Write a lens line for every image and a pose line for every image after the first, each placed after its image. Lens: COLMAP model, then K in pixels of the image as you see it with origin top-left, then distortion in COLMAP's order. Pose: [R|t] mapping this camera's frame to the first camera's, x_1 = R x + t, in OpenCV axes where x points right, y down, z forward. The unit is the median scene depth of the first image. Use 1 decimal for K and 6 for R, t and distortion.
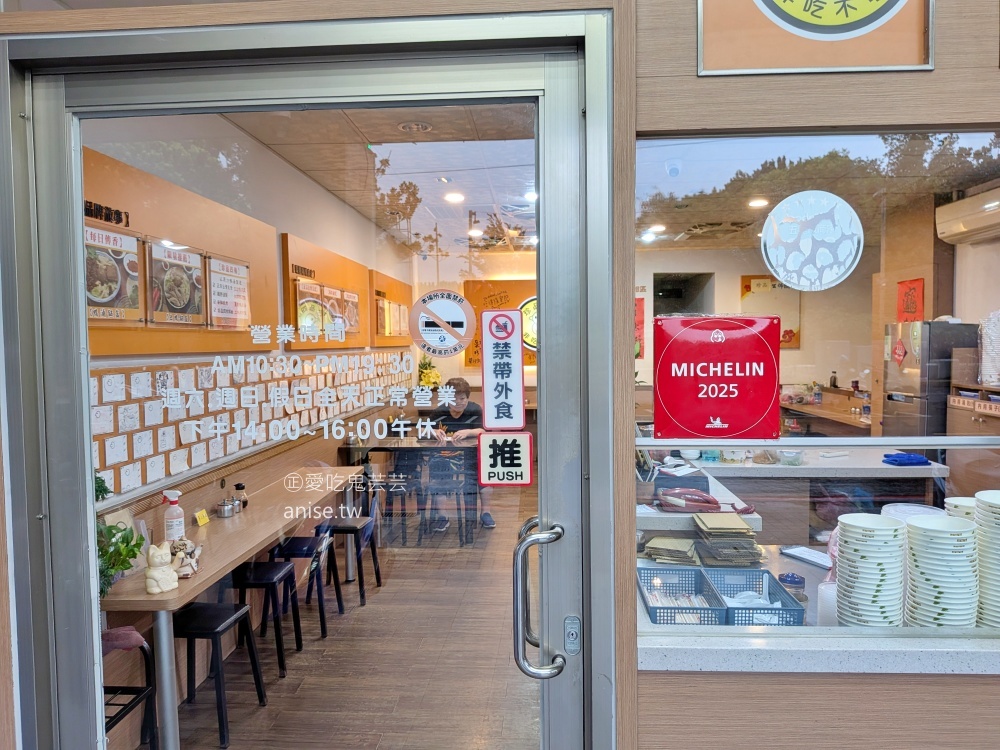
lens RADIAL K [[731.2, 0, 500.0], [0, 731.2, 375.0], [0, 0, 1]] dist [0.000762, 0.000669]
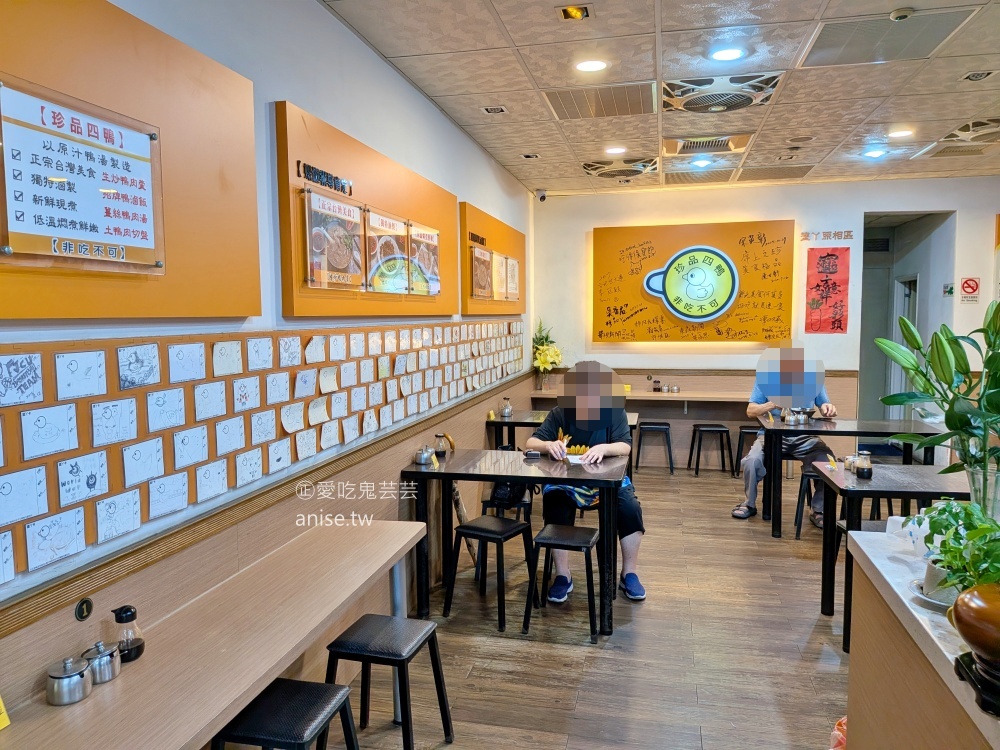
lens RADIAL K [[731.2, 0, 500.0], [0, 731.2, 375.0], [0, 0, 1]] dist [0.000762, 0.000669]
pose [[0.986716, 0.016921, -0.161571, -0.062283], [-0.010405, 0.999101, 0.041092, -0.022400], [0.162122, -0.038865, 0.986005, 0.708207]]
